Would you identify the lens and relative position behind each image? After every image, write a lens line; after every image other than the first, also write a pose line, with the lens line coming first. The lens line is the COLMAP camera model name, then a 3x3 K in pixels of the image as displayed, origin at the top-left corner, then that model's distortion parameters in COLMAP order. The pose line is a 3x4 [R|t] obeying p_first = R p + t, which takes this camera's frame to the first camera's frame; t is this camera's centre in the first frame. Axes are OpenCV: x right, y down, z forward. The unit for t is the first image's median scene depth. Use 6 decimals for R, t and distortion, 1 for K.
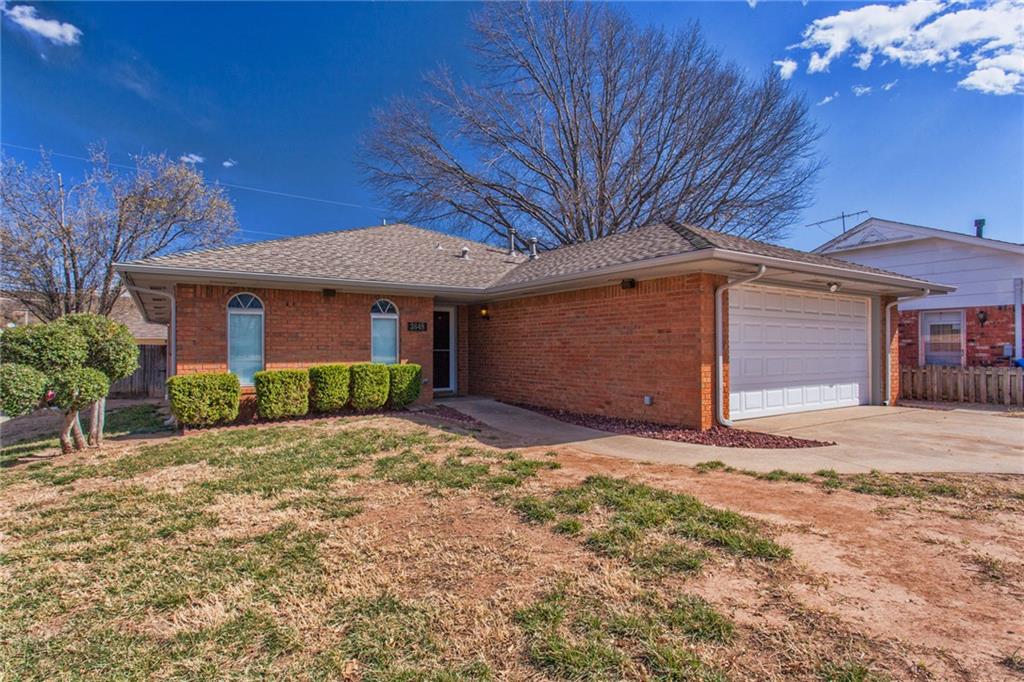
lens RADIAL K [[536.8, 0, 513.4], [0, 536.8, 343.4], [0, 0, 1]] dist [-0.005744, -0.000754]
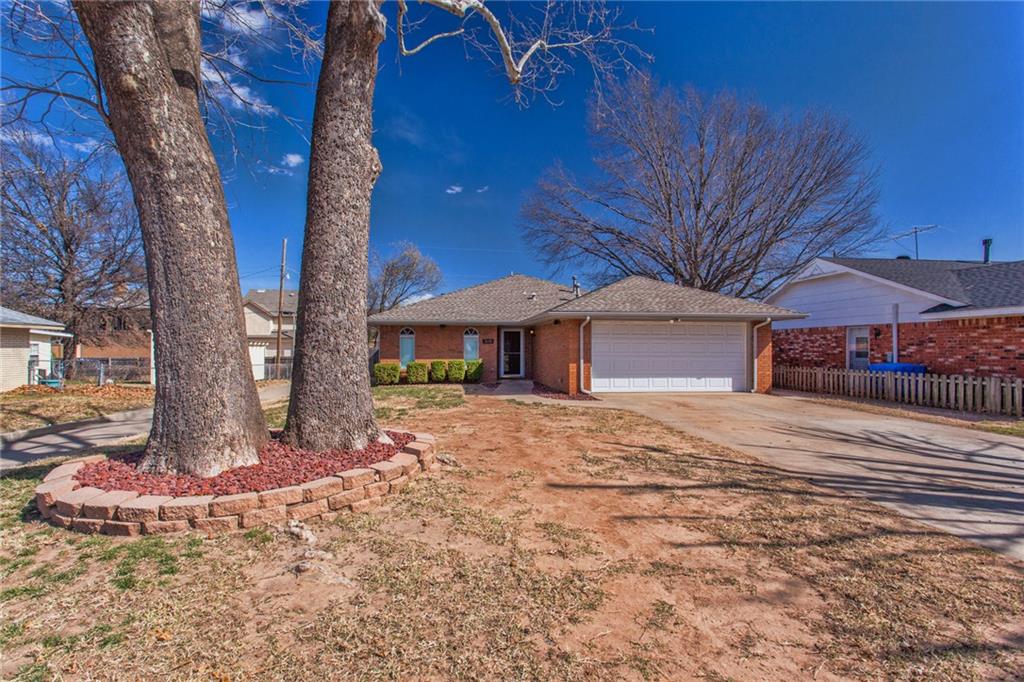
lens RADIAL K [[486.0, 0, 510.8], [0, 486.0, 343.2], [0, 0, 1]] dist [0.002330, 0.001037]
pose [[0.898033, 0.000169, -0.439928, 0.721473], [0.000984, 0.999997, 0.002393, -0.031270], [0.439927, -0.002581, 0.898030, -0.588660]]
